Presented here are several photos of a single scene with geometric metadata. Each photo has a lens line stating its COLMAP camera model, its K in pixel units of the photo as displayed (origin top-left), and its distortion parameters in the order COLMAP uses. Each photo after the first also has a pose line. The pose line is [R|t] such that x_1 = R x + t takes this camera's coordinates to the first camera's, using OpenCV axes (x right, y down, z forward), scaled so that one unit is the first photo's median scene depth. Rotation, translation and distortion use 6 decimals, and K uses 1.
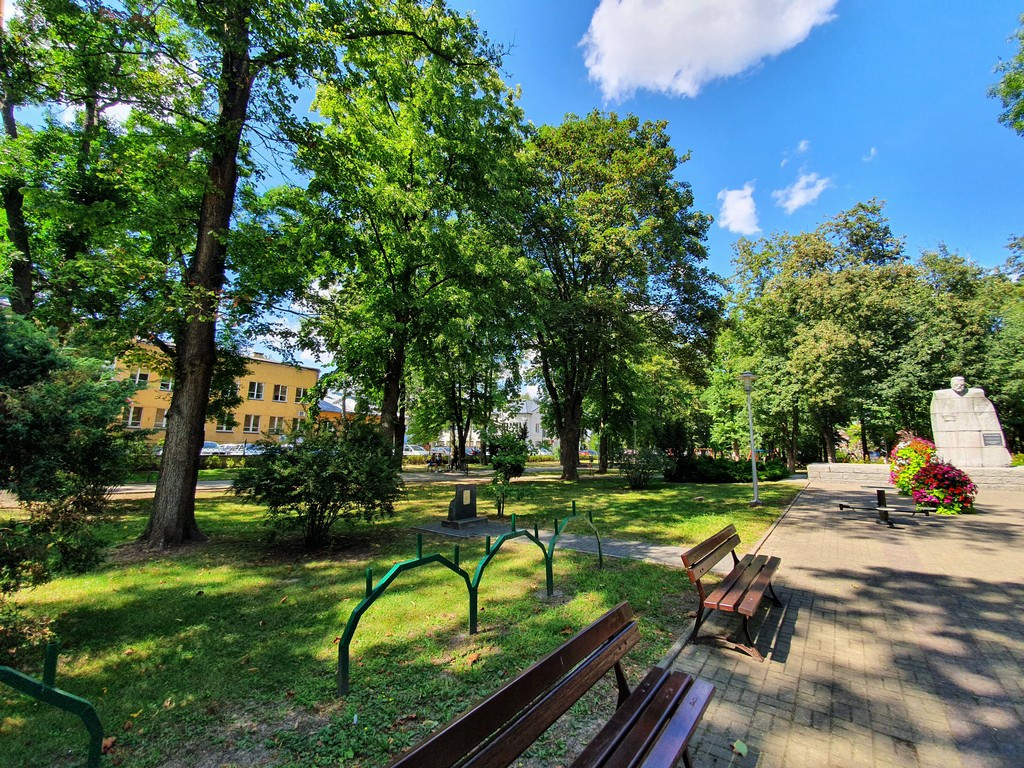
lens RADIAL K [[401.4, 0, 514.9], [0, 401.4, 377.5], [0, 0, 1]] dist [0.017305, -0.015932]
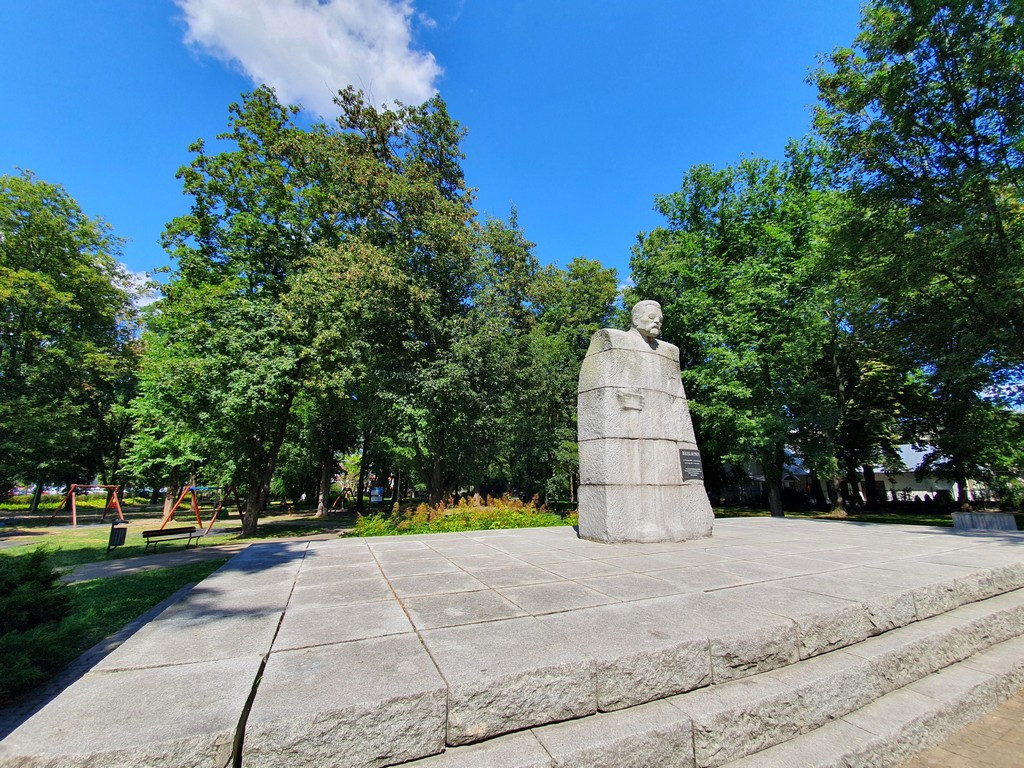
lens RADIAL K [[401.4, 0, 514.9], [0, 401.4, 377.5], [0, 0, 1]] dist [0.017305, -0.015932]
pose [[0.471390, 0.203400, 0.858149, 0.444295], [-0.134723, 0.978228, -0.157856, 0.091606], [-0.871574, -0.041201, 0.488530, 0.559918]]
